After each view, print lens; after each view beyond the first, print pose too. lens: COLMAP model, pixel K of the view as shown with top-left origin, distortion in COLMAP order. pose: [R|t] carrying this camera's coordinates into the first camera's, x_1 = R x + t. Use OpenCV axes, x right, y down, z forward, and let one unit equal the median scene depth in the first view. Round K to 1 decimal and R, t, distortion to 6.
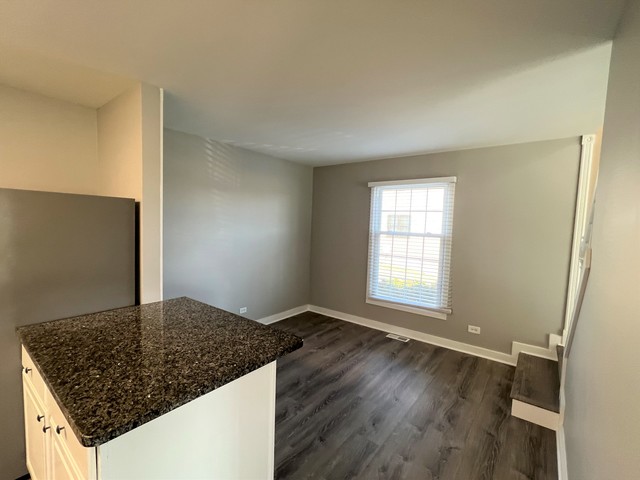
lens RADIAL K [[292.6, 0, 317.2], [0, 292.6, 239.5], [0, 0, 1]] dist [-0.003528, -0.001853]
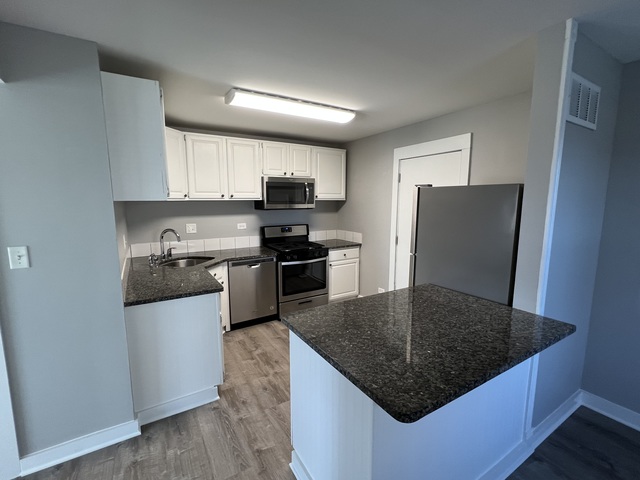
lens RADIAL K [[292.6, 0, 317.2], [0, 292.6, 241.0], [0, 0, 1]] dist [-0.003528, -0.001853]
pose [[-0.337400, 0.097646, -0.936283, 0.268657], [-0.077445, 0.988355, 0.130985, -0.026628], [0.938170, 0.116705, -0.325909, 0.524497]]
